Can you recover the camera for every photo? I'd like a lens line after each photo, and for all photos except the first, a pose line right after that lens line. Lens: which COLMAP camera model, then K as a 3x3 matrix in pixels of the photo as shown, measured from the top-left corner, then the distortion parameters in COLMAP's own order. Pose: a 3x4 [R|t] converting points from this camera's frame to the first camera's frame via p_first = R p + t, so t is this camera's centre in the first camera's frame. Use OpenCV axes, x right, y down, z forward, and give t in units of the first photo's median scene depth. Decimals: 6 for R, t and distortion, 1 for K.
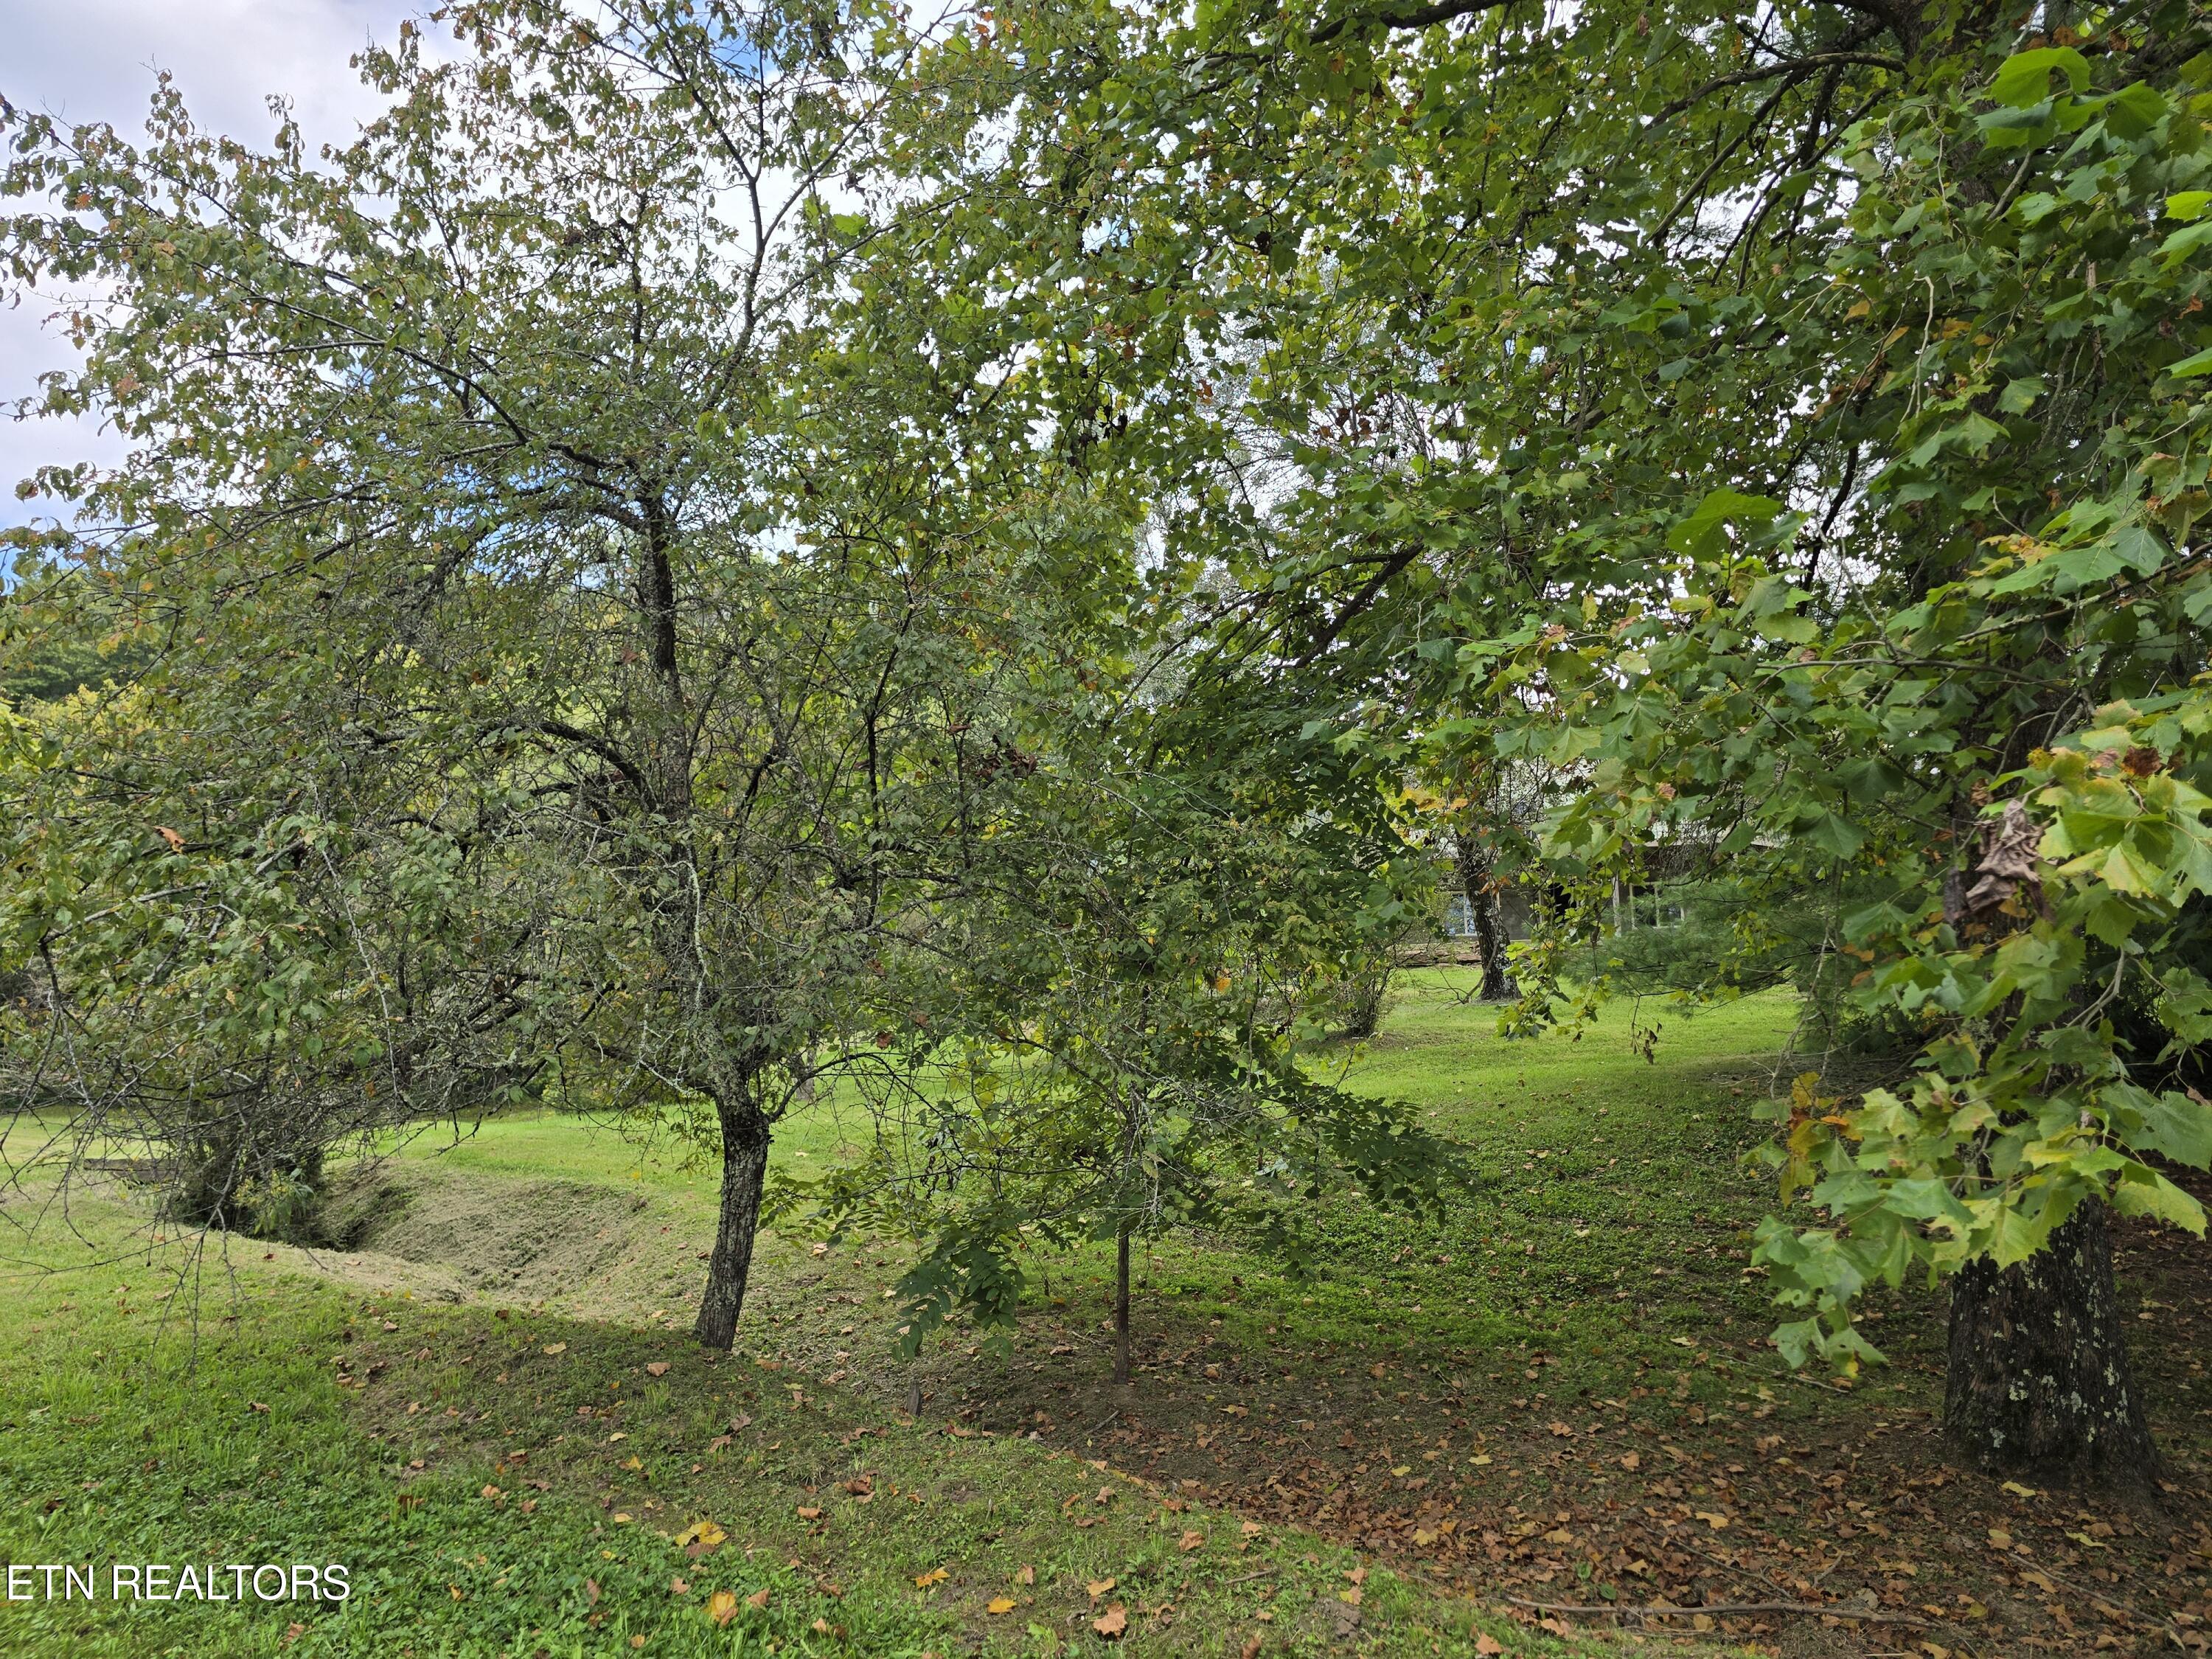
lens RADIAL K [[1479.0, 0, 1106.0], [0, 1479.0, 829.5], [0, 0, 1]] dist [0.028972, 0.000396]
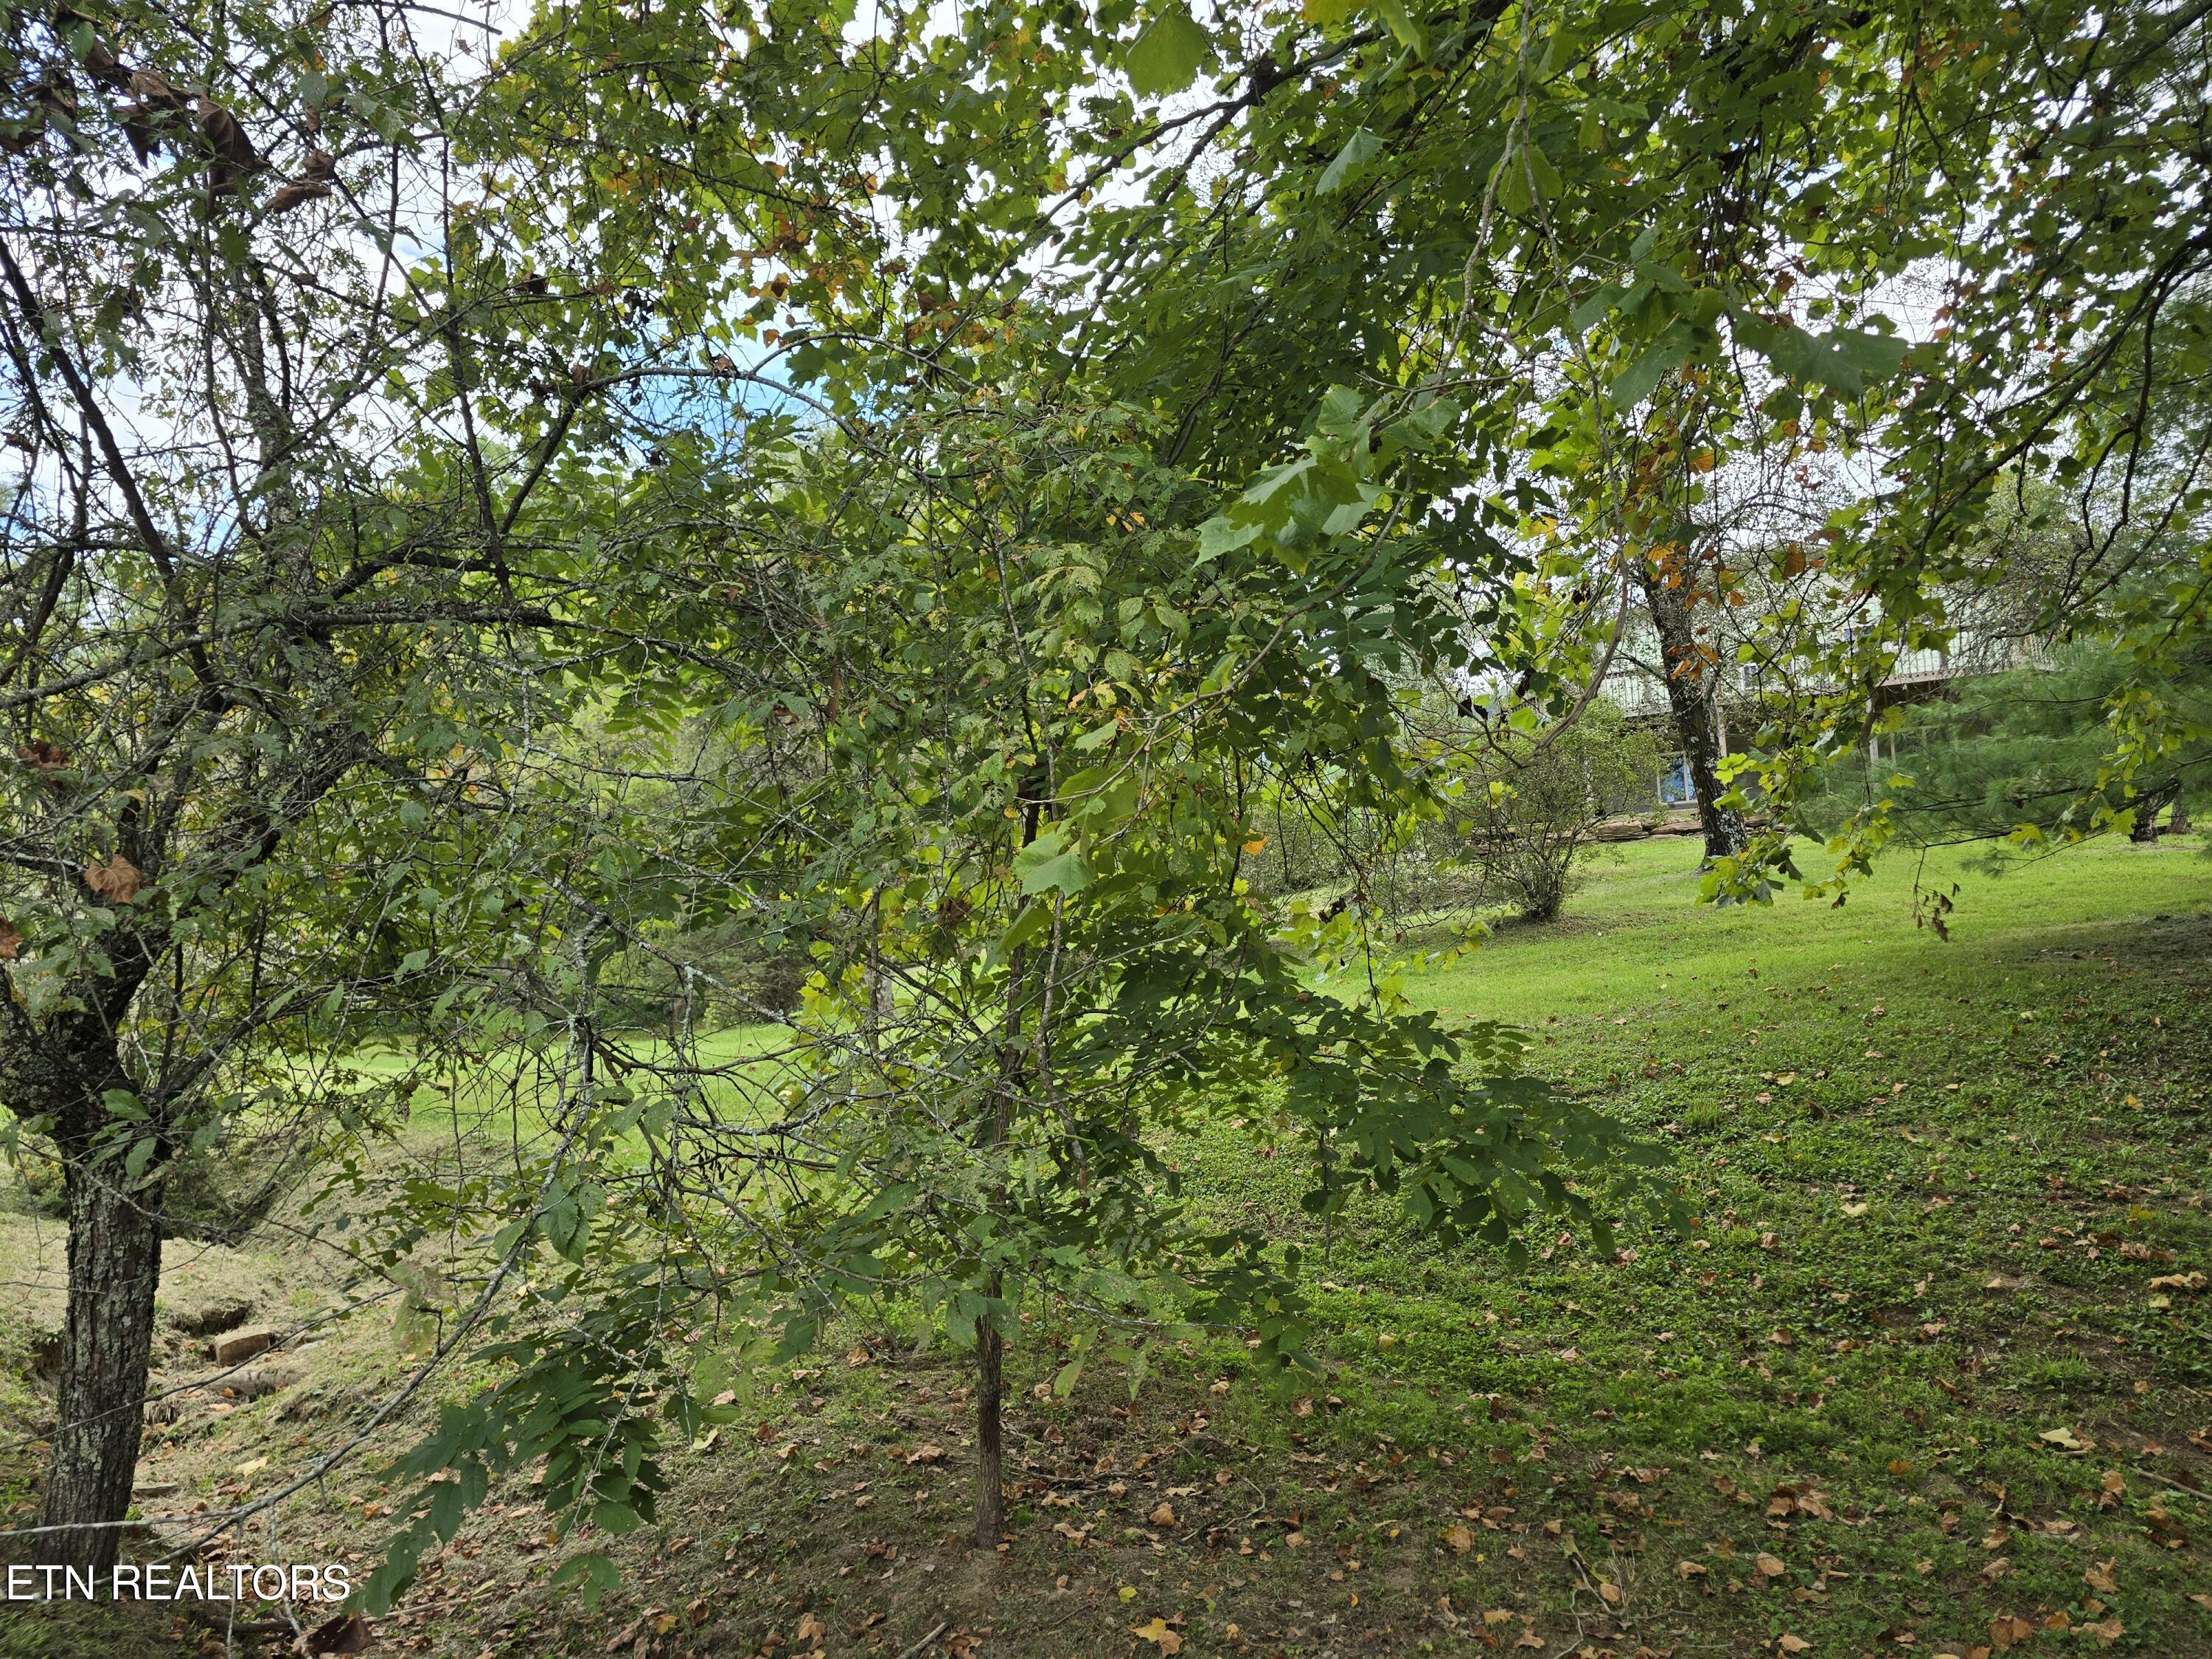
lens RADIAL K [[1610.3, 0, 1106.0], [0, 1610.3, 829.5], [0, 0, 1]] dist [0.087721, -0.086406]
pose [[0.993139, -0.043875, -0.108398, 0.094321], [0.051288, 0.996462, 0.066575, 0.053745], [0.105094, -0.071677, 0.991876, 0.311965]]
